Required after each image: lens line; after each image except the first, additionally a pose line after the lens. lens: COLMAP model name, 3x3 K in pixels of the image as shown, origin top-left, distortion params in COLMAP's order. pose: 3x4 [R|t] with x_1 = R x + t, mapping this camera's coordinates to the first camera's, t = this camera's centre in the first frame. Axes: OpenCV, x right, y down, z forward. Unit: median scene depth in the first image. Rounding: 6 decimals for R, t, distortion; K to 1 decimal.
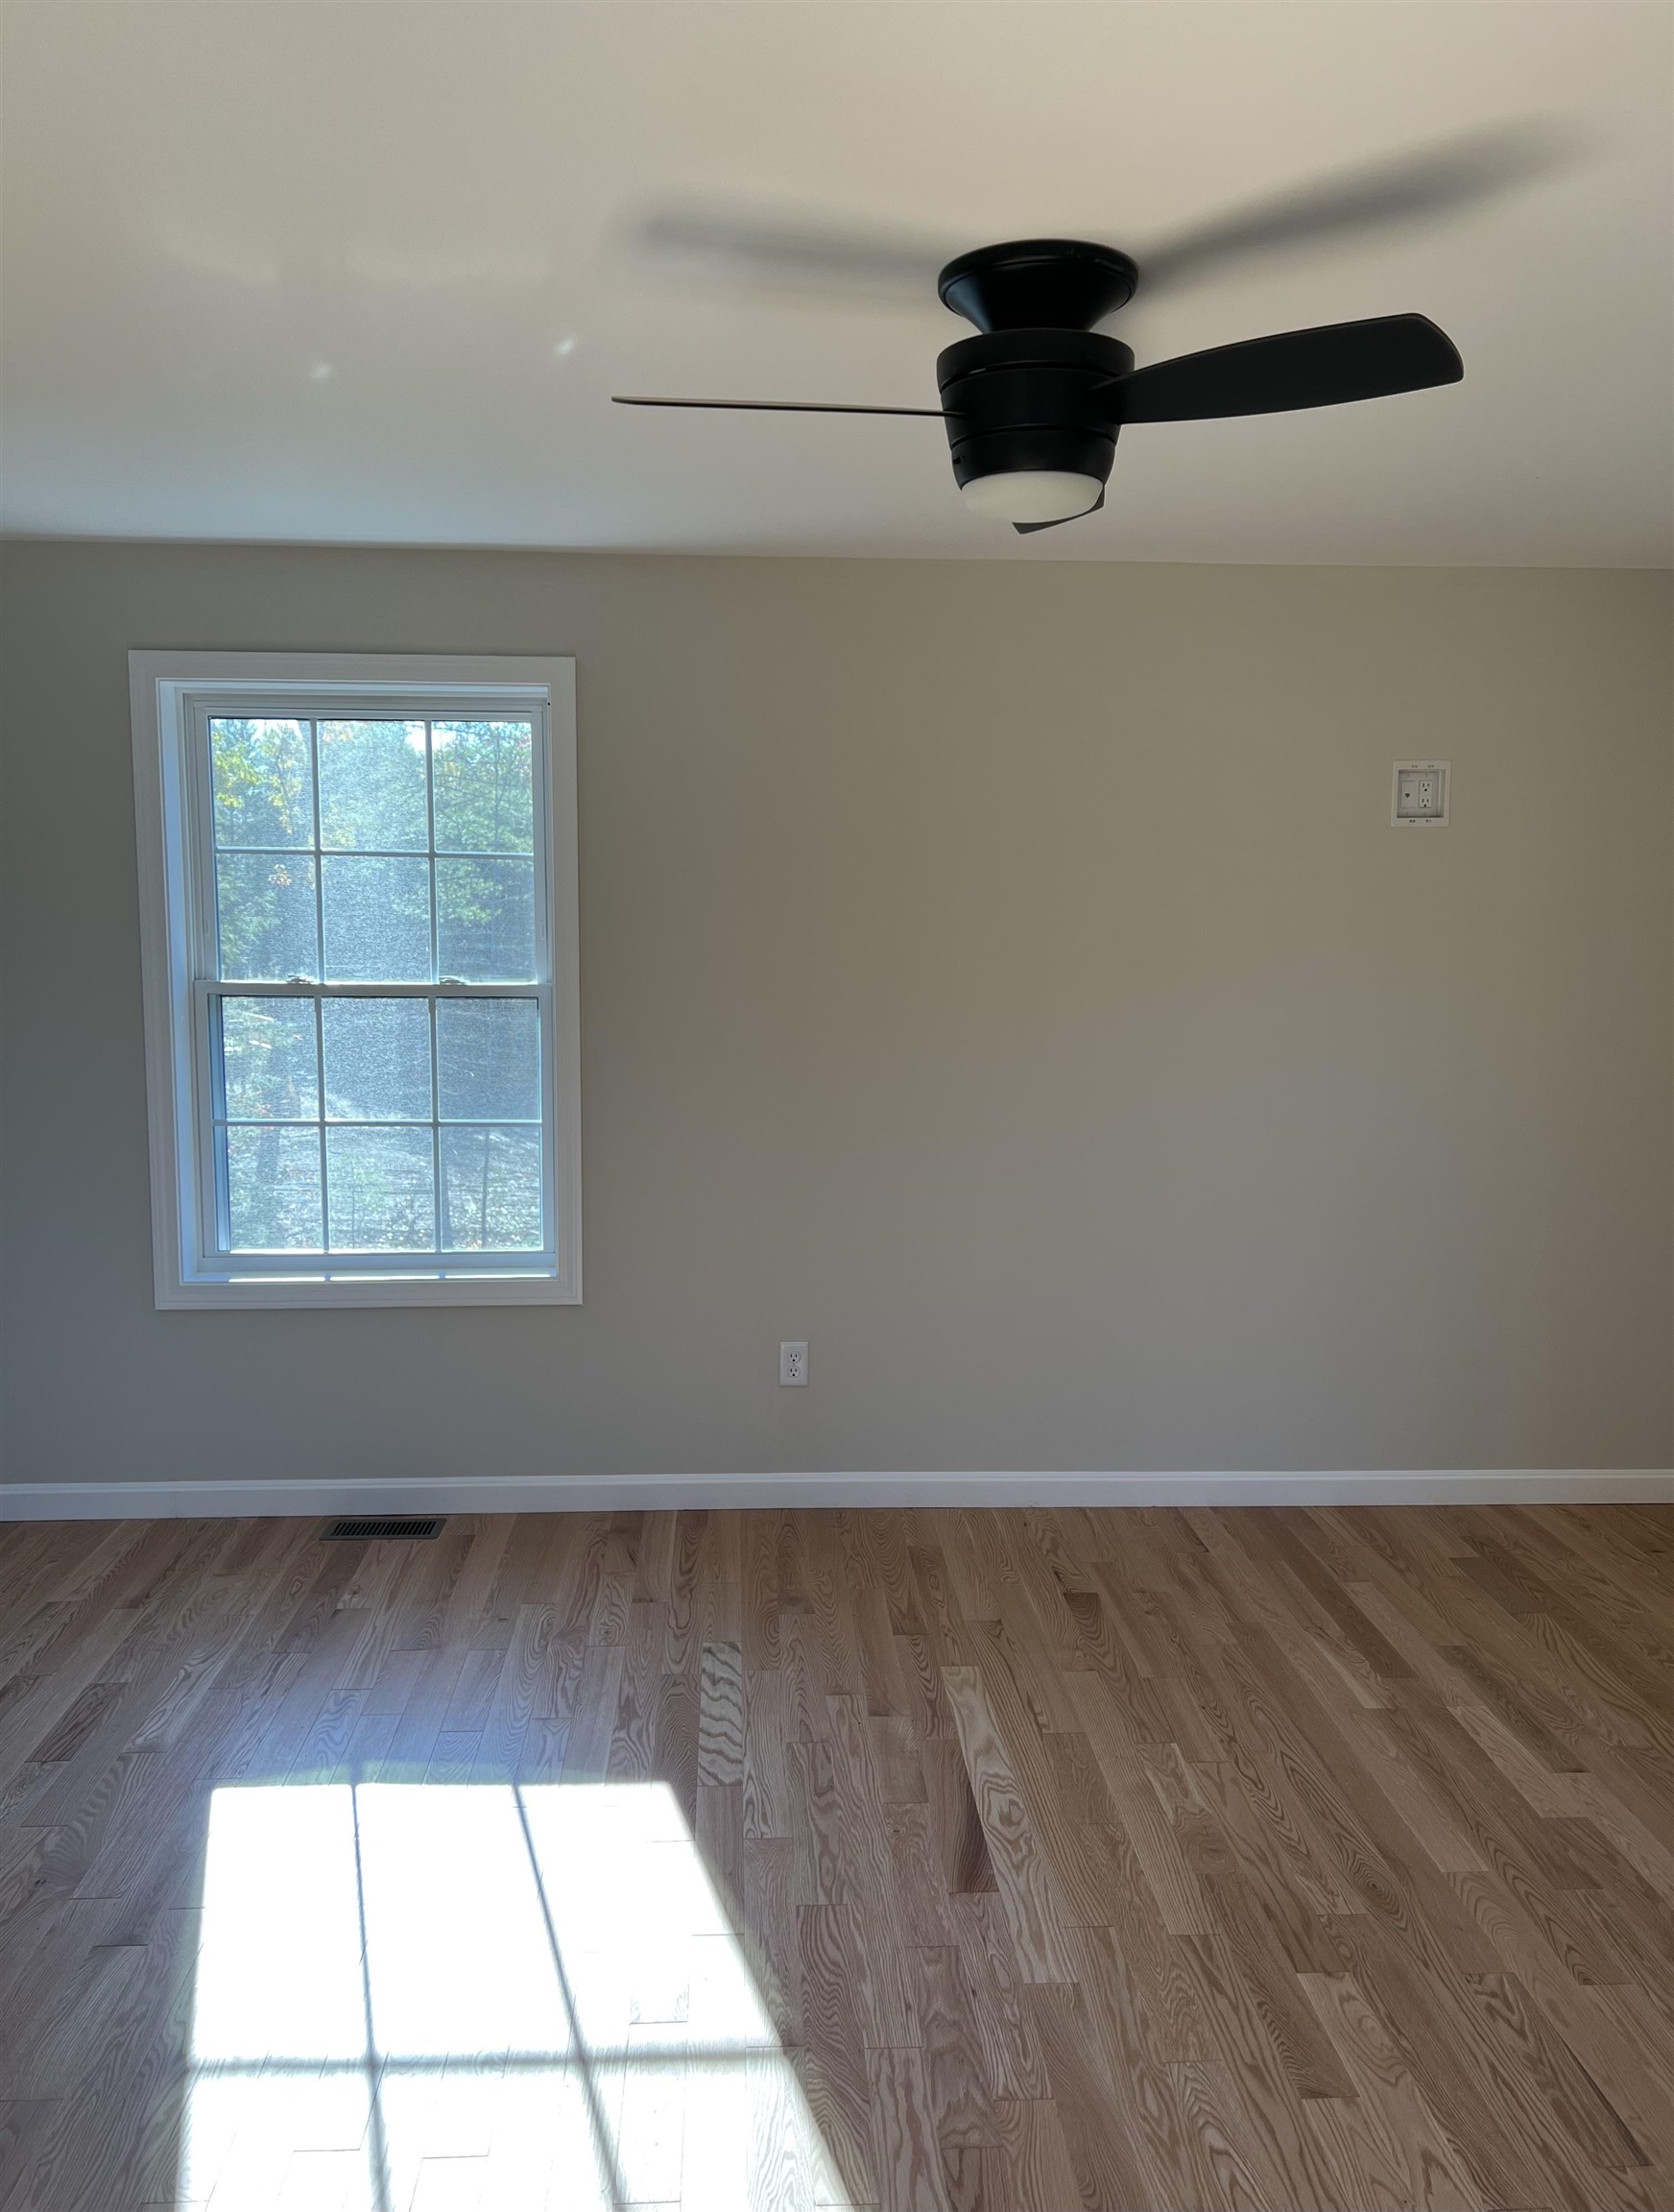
lens RADIAL K [[1699.7, 0, 830.8], [0, 1699.7, 1104.1], [0, 0, 1]] dist [-0.014558, -0.014815]
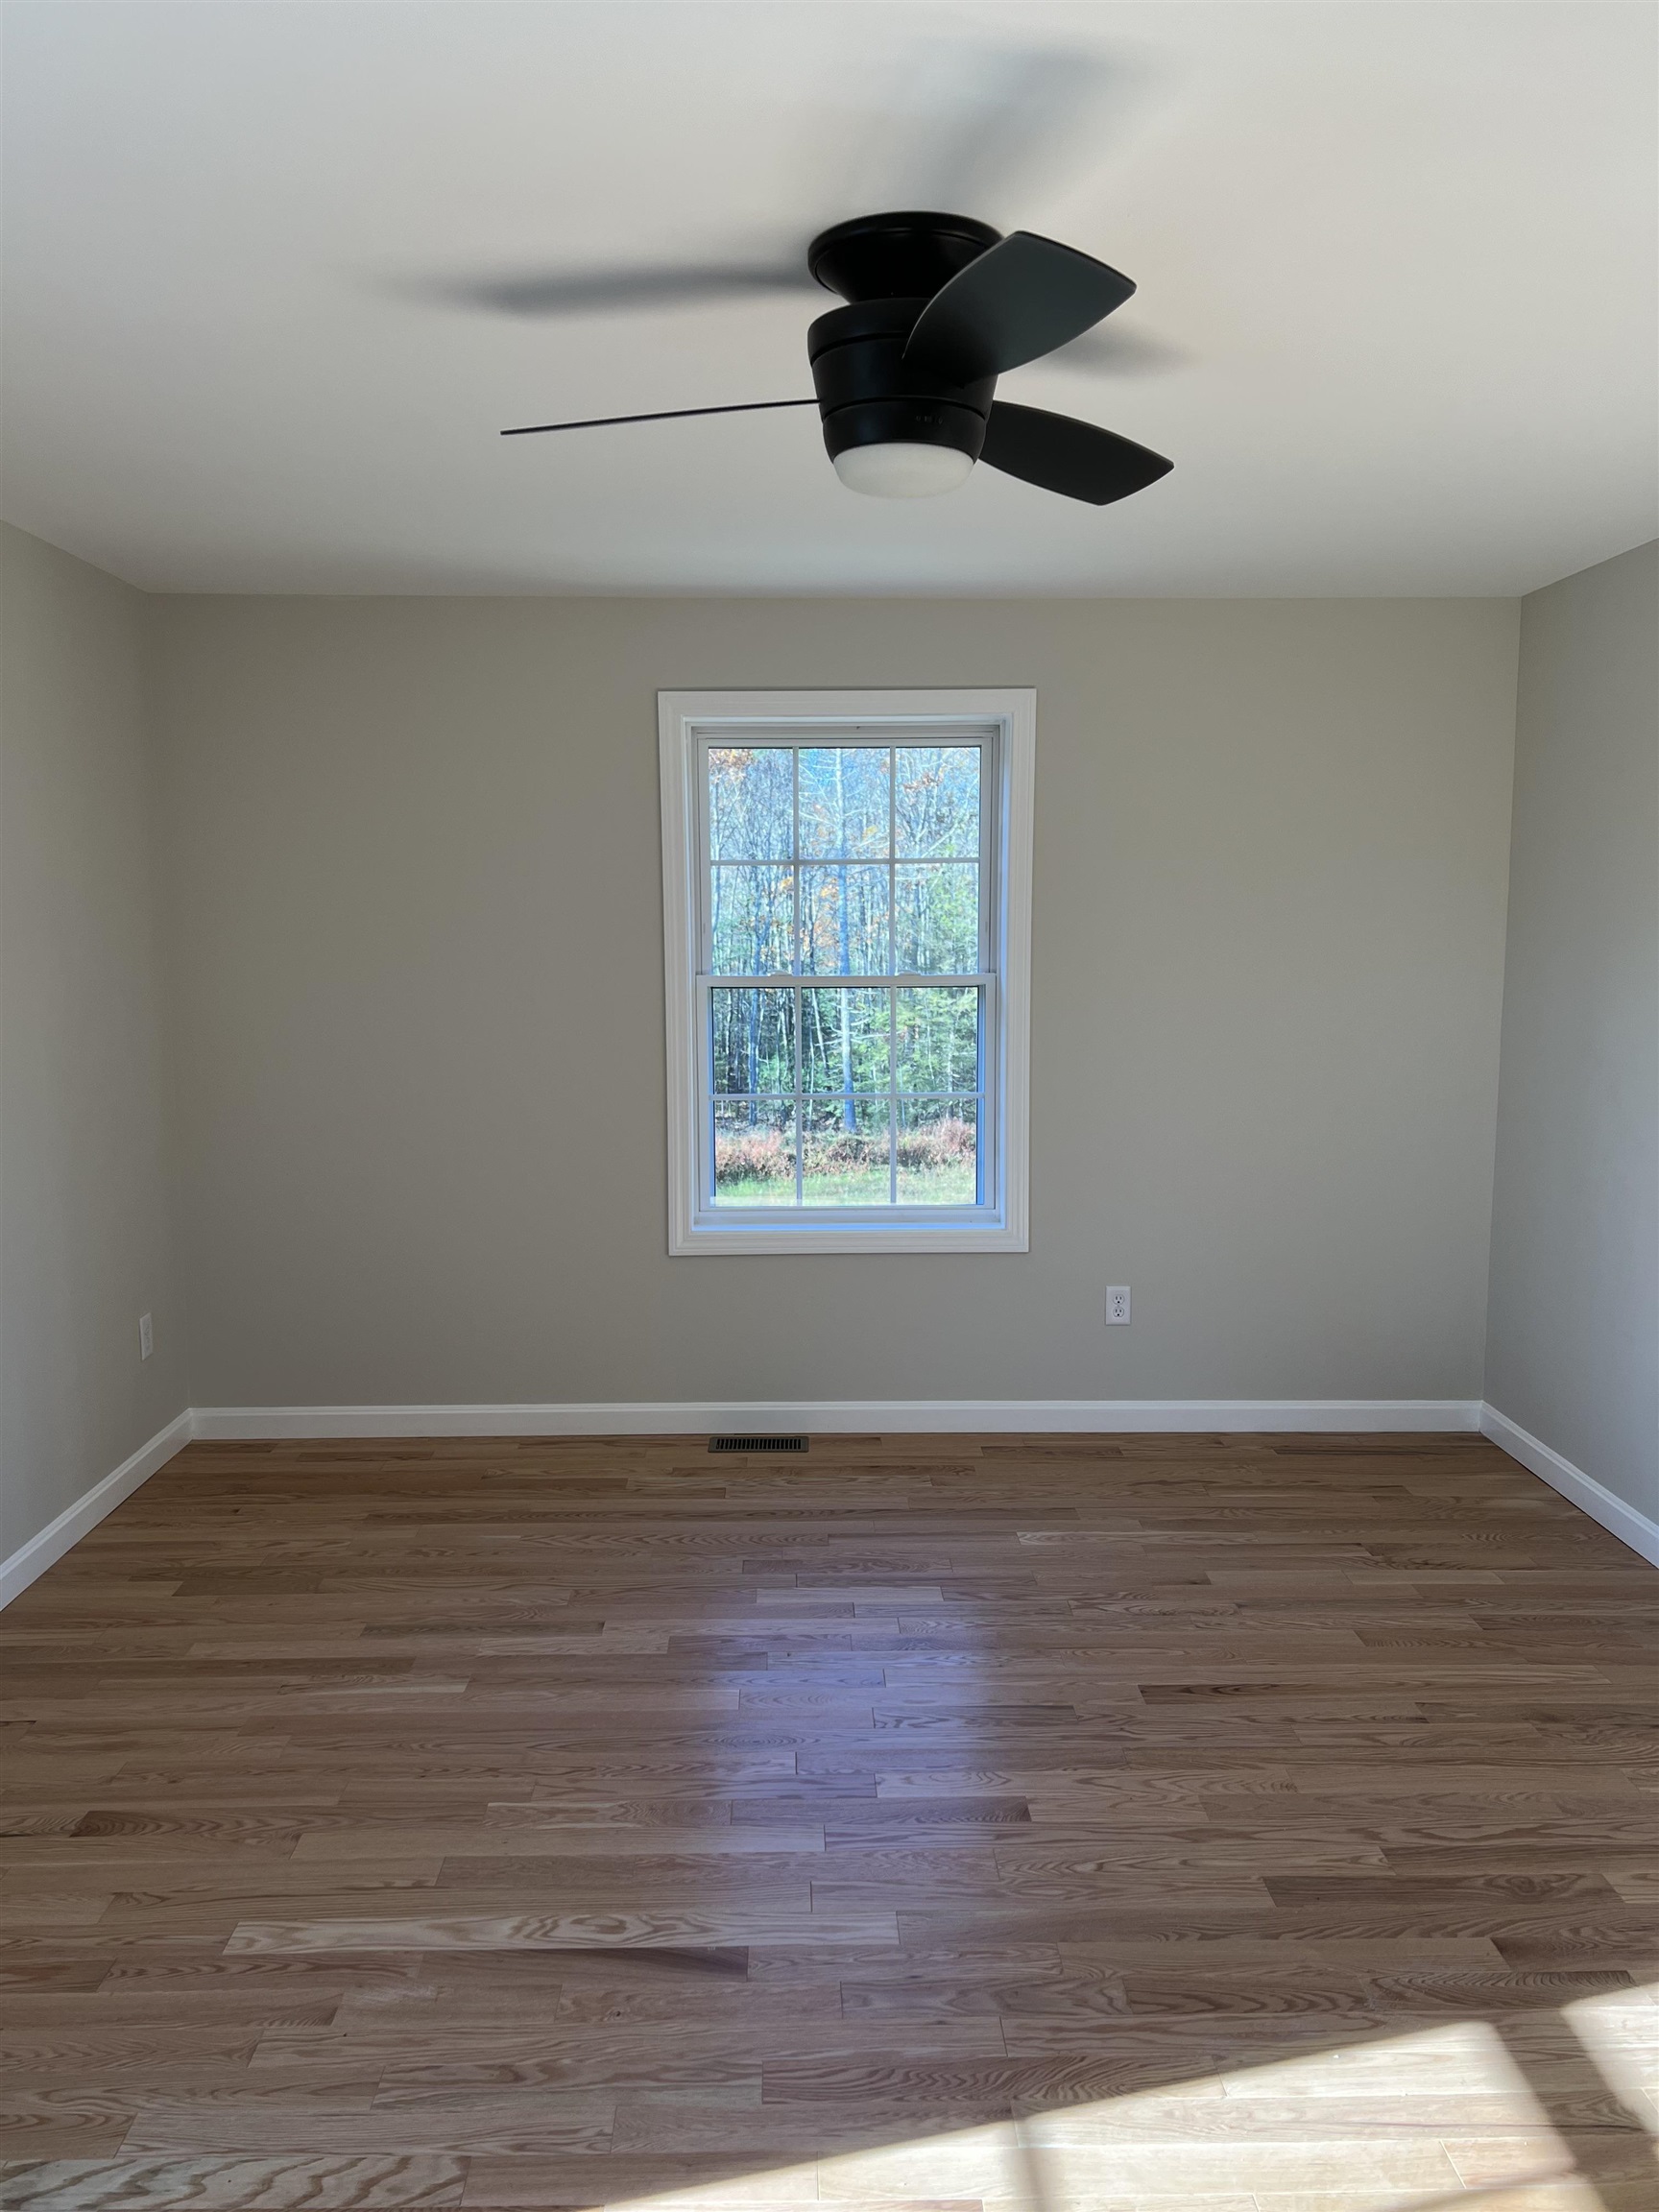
lens RADIAL K [[1653.7, 0, 824.7], [0, 1653.7, 1106.9], [0, 0, 1]] dist [-0.014530, -0.007117]
pose [[0.026866, -0.137177, 0.990182, -0.609823], [0.136203, 0.981804, 0.132321, -0.084319], [-0.990317, 0.131311, 0.045061, 0.714981]]
